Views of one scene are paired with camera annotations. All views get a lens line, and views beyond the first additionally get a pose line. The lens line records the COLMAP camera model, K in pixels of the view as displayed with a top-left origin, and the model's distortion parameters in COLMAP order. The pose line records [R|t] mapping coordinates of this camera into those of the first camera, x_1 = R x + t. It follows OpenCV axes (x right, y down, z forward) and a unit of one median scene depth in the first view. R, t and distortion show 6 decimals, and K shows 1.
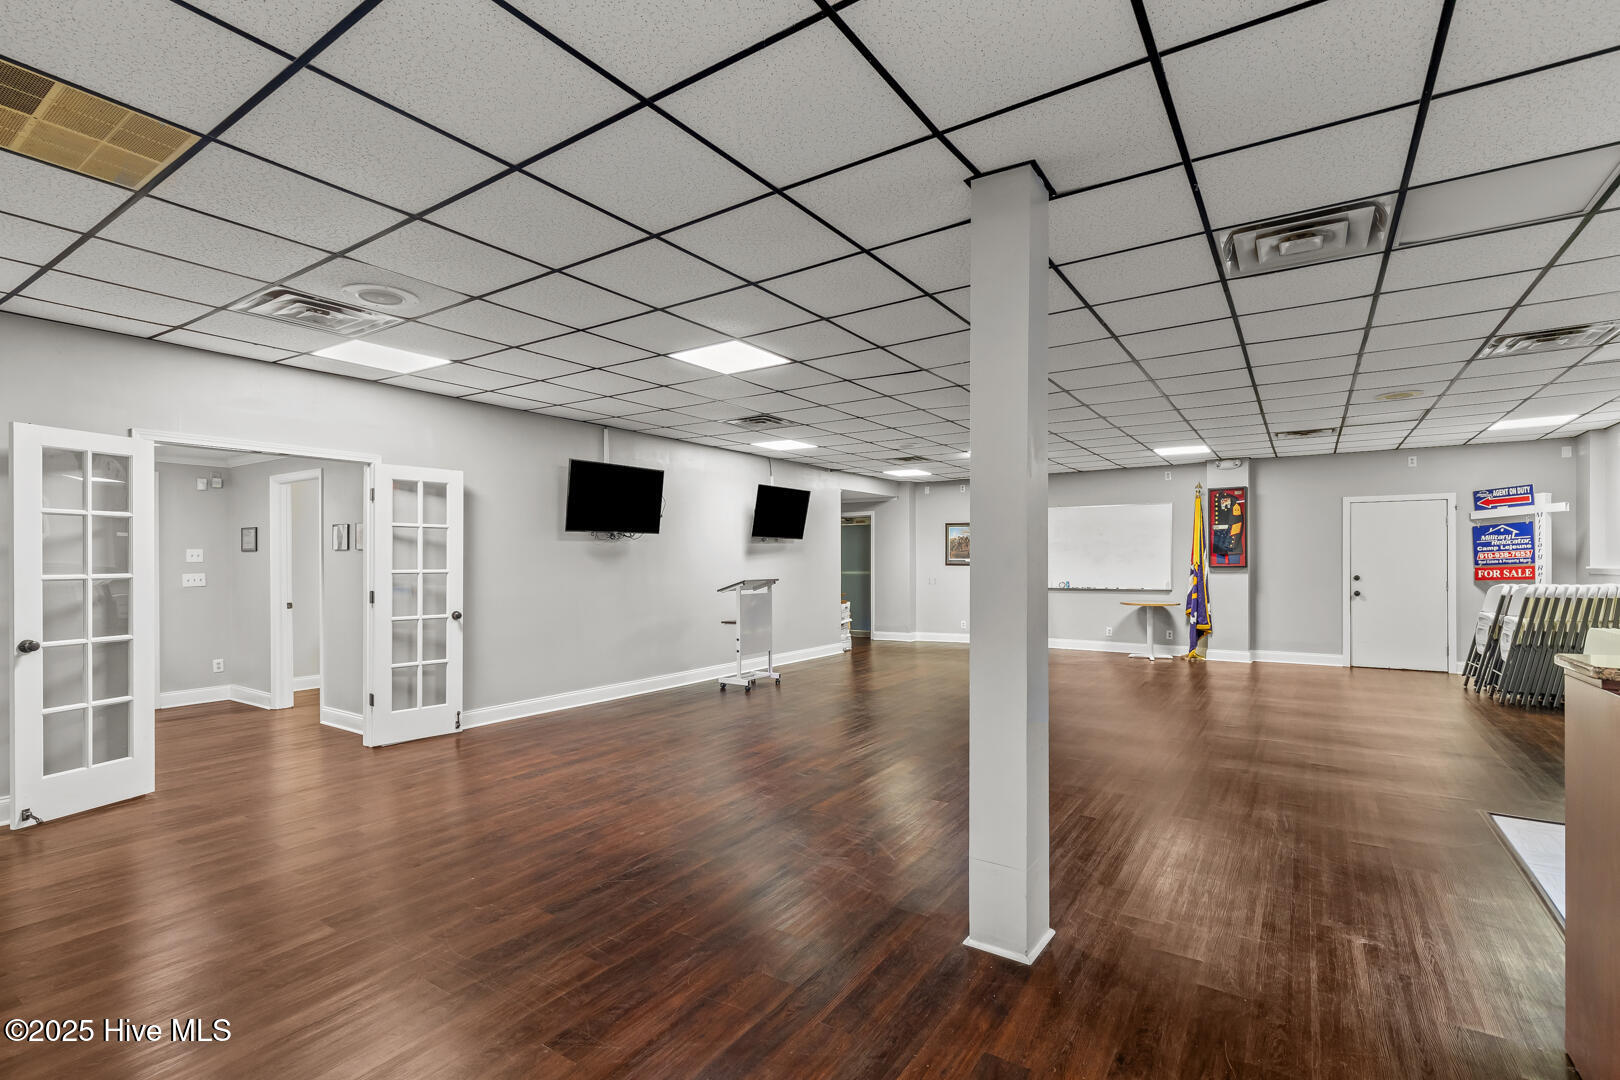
lens RADIAL K [[720.3, 0, 846.9], [0, 720.3, 546.7], [0, 0, 1]] dist [0.008044, -0.002265]
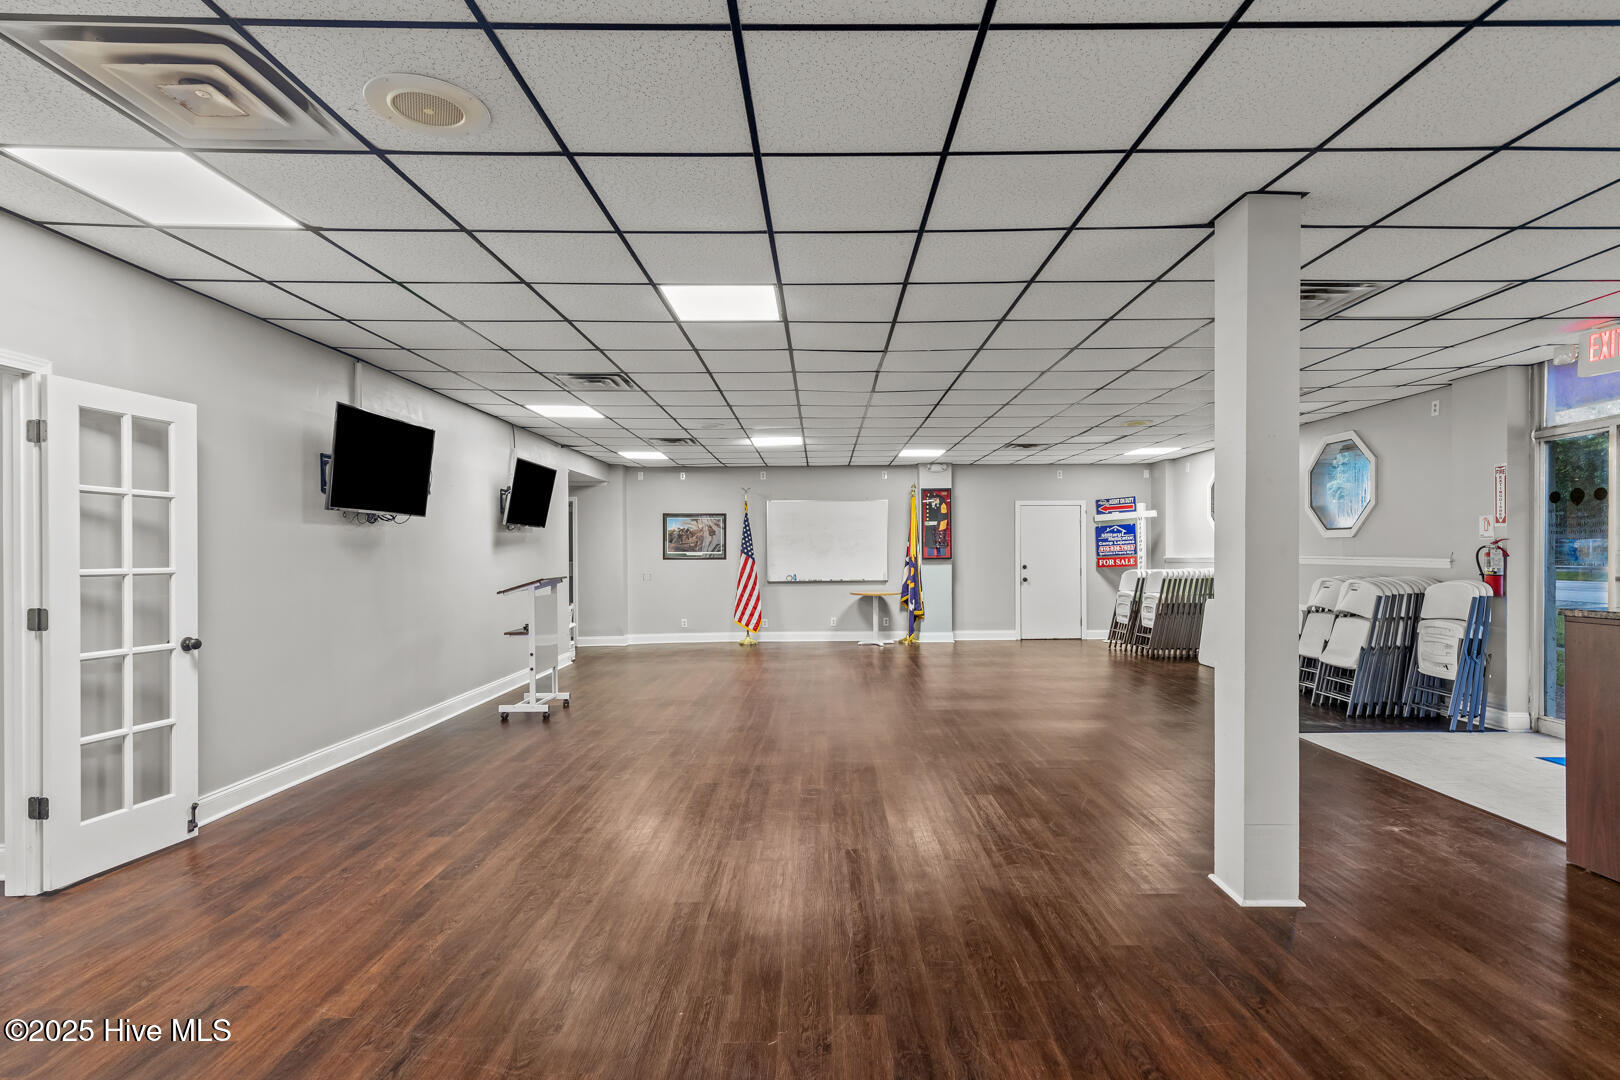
lens RADIAL K [[758.1, 0, 796.8], [0, 758.1, 549.0], [0, 0, 1]] dist [0.010198, -0.002204]
pose [[0.836968, 0.001367, 0.547250, -0.345329], [-0.007368, 0.999934, 0.008771, 0.004677], [-0.547202, -0.011373, 0.836923, 0.143077]]
